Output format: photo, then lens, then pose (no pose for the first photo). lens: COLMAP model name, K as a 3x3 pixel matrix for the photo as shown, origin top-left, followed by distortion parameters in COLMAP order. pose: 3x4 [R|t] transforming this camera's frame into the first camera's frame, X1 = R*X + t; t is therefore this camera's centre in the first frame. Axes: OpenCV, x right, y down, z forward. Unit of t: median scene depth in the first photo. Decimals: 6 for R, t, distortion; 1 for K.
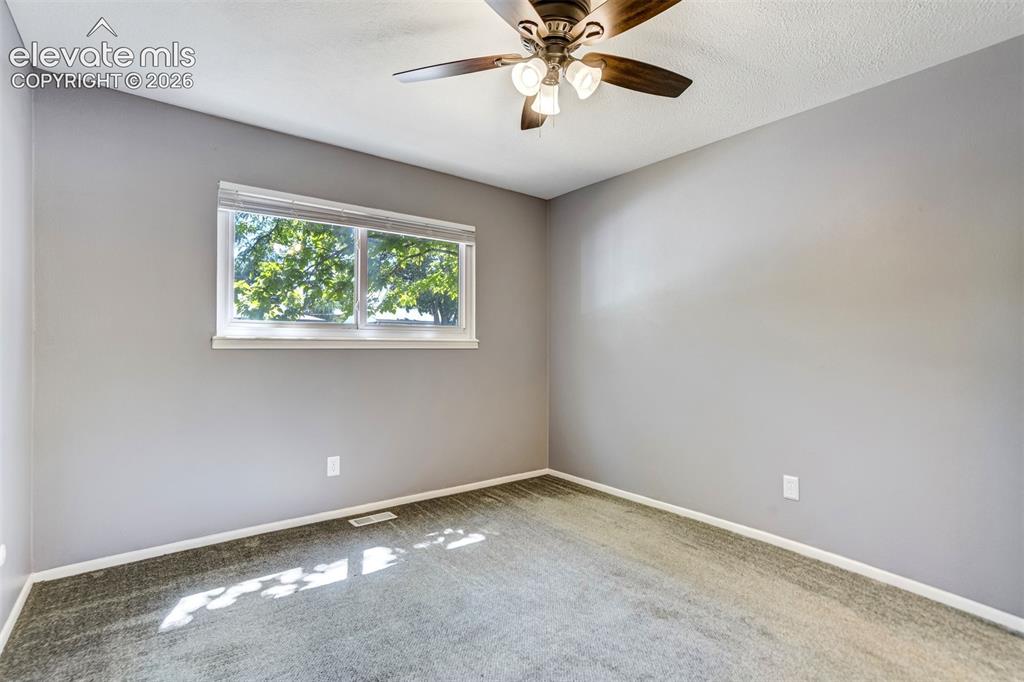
lens RADIAL K [[508.4, 0, 513.0], [0, 508.4, 350.8], [0, 0, 1]] dist [-0.000263, 0.036929]
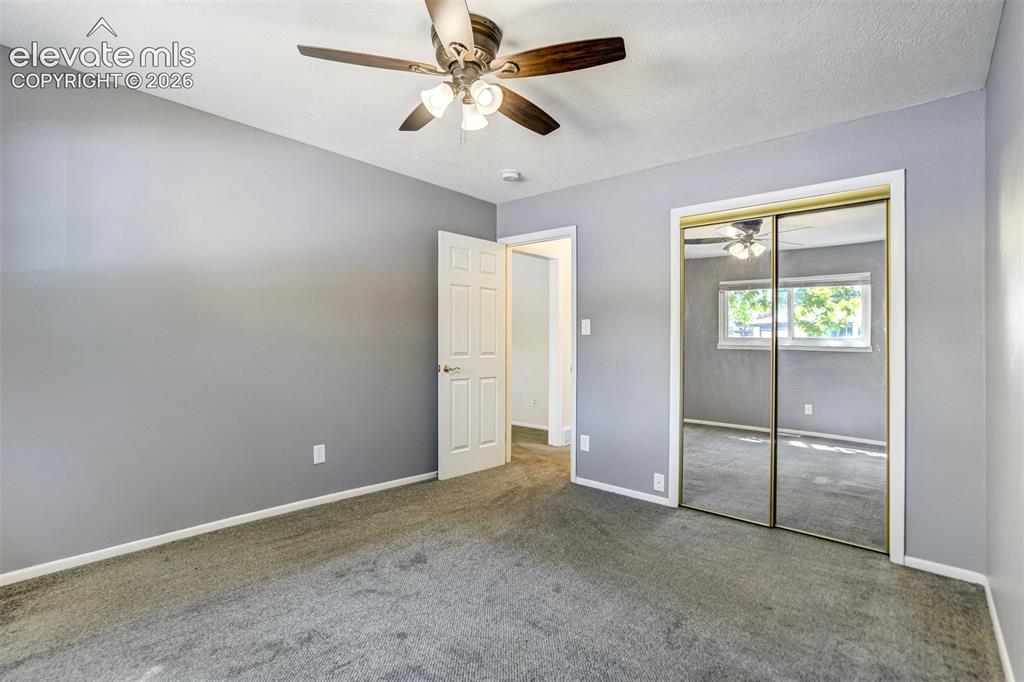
lens RADIAL K [[484.2, 0, 512.6], [0, 484.2, 337.6], [0, 0, 1]] dist [-0.001217, 0.032713]
pose [[-0.152615, -0.004808, 0.988274, -0.664703], [-0.001778, 0.999988, 0.004590, -0.013736], [-0.988284, -0.001057, -0.152621, 0.723293]]
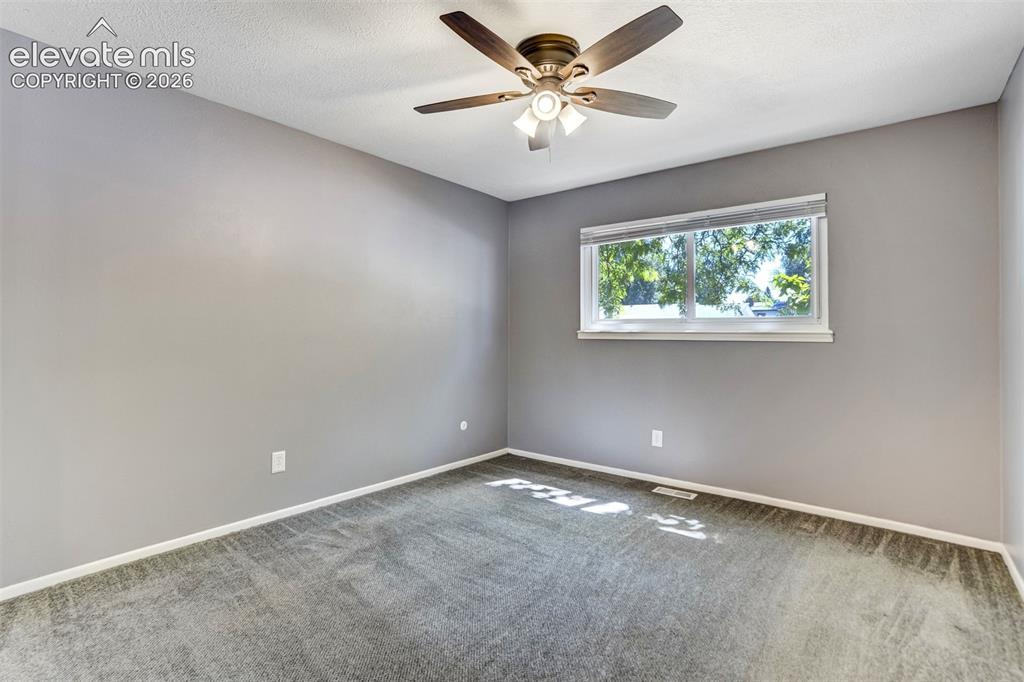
lens RADIAL K [[484.2, 0, 512.6], [0, 484.2, 337.6], [0, 0, 1]] dist [-0.001217, 0.032713]
pose [[0.259916, -0.004048, -0.965623, 0.746073], [-0.020863, 0.999734, -0.009807, 0.009414], [0.965406, 0.022695, 0.259762, 0.426202]]
